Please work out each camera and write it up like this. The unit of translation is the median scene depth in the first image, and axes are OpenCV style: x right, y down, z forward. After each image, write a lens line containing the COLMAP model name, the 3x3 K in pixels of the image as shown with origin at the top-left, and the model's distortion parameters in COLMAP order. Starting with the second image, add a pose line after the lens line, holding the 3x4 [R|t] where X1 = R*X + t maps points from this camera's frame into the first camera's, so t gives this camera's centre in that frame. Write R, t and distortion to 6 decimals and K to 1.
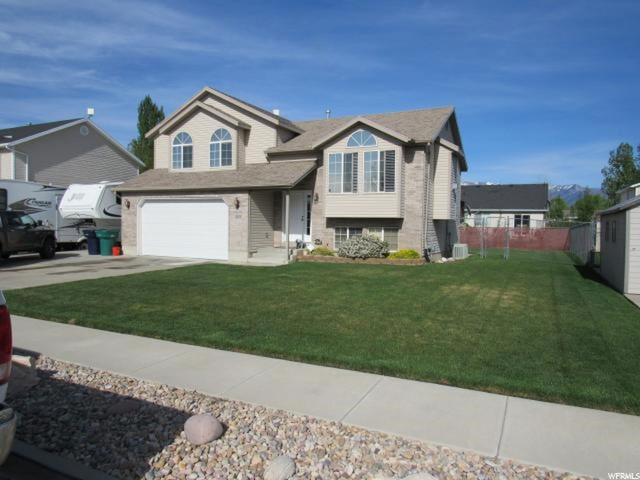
lens RADIAL K [[461.4, 0, 319.9], [0, 461.4, 238.2], [0, 0, 1]] dist [-0.030186, 0.008858]
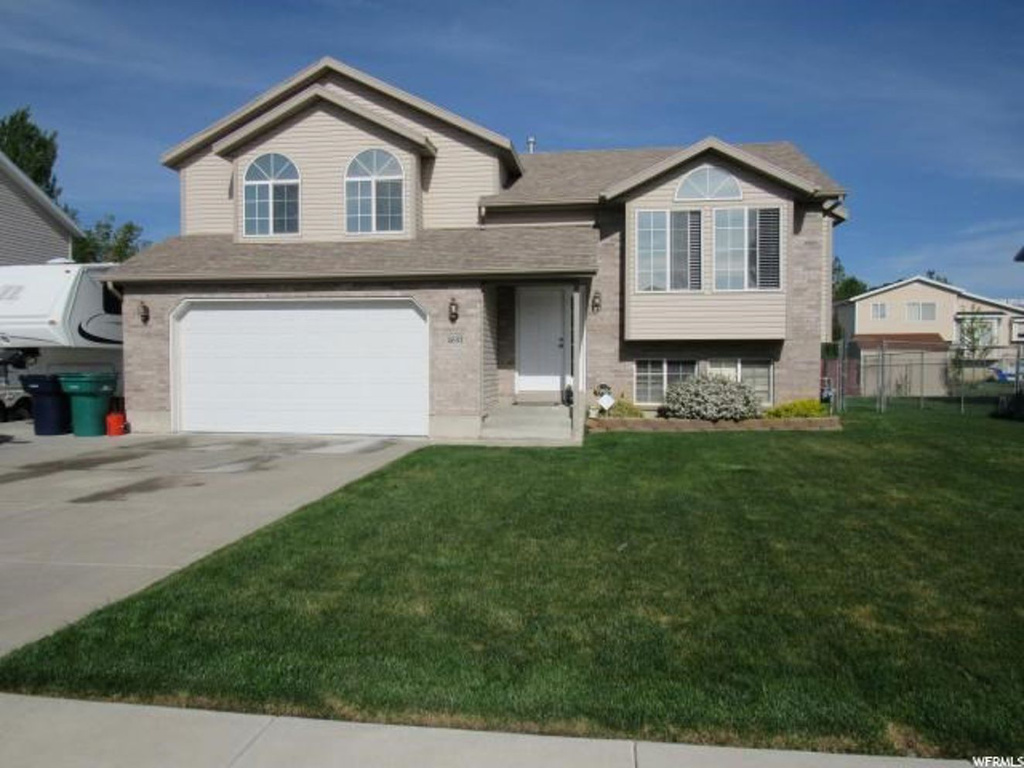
lens RADIAL K [[738.2, 0, 512.1], [0, 738.2, 385.8], [0, 0, 1]] dist [-0.030186, 0.008858]
pose [[0.949964, -0.023282, 0.311491, -0.319919], [0.022313, 0.999729, 0.006677, -0.003784], [-0.311562, 0.000608, 0.950226, 0.259308]]
